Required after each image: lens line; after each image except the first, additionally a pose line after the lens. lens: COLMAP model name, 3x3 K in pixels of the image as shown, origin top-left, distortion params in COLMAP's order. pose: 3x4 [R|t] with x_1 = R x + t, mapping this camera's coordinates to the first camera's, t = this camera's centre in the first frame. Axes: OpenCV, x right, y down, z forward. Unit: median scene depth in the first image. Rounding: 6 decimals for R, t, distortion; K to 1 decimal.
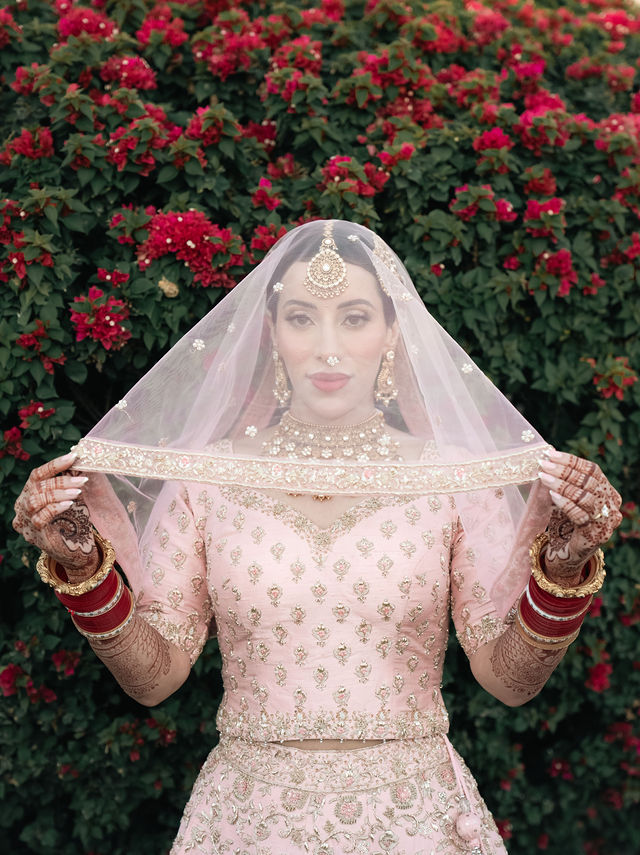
lens RADIAL K [[1419.1, 0, 320.0], [0, 1419.1, 427.2], [0, 0, 1]] dist [-0.001584, 0.000000]
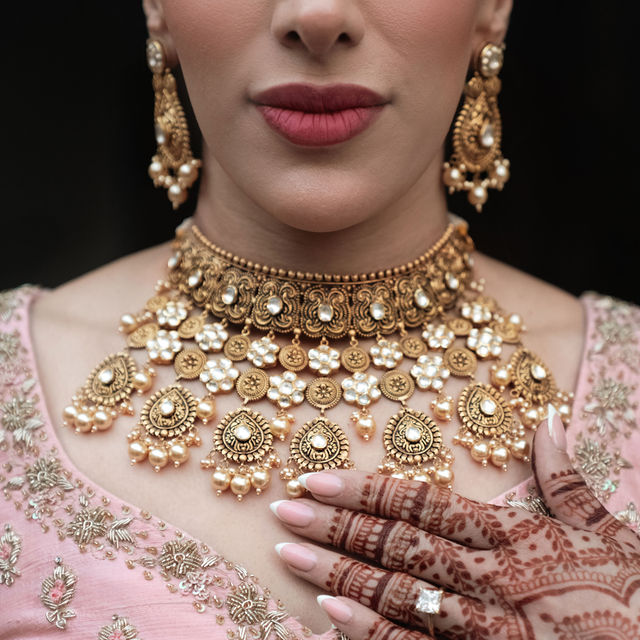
lens RADIAL K [[345.5, 0, 321.7], [0, 345.5, 318.8], [0, 0, 1]] dist [0.003689, 0.000475]
pose [[0.985735, -0.053831, 0.159463, -0.008021], [0.002379, 0.951832, 0.306611, -0.015215], [-0.168287, -0.301858, 0.938382, 0.918355]]
